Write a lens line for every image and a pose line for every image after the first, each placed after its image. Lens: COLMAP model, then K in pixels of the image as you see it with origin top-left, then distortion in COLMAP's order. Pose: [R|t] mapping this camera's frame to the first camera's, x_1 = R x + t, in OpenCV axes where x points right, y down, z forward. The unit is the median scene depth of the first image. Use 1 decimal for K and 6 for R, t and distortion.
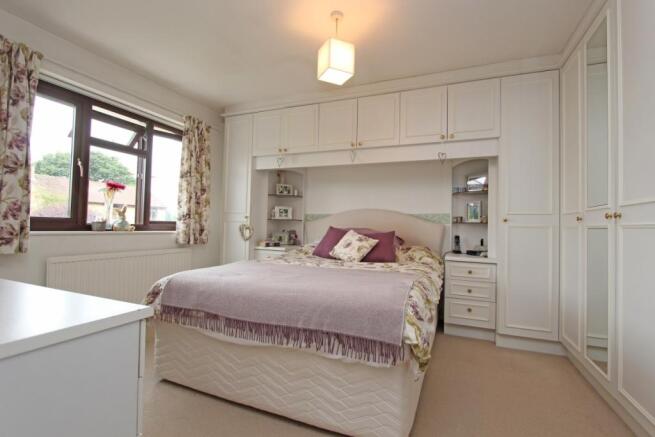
lens RADIAL K [[299.1, 0, 329.4], [0, 299.1, 219.7], [0, 0, 1]] dist [-0.000049, 0.000213]
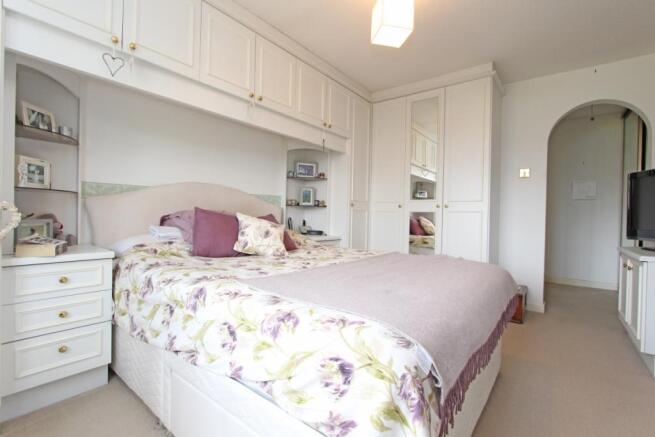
lens RADIAL K [[299.1, 0, 328.8], [0, 299.1, 216.6], [0, 0, 1]] dist [-0.000049, 0.000213]
pose [[0.269660, -0.020177, 0.962744, -0.521850], [-0.037322, 0.998810, 0.031386, 0.010856], [-0.962232, -0.044395, 0.268586, 0.557675]]
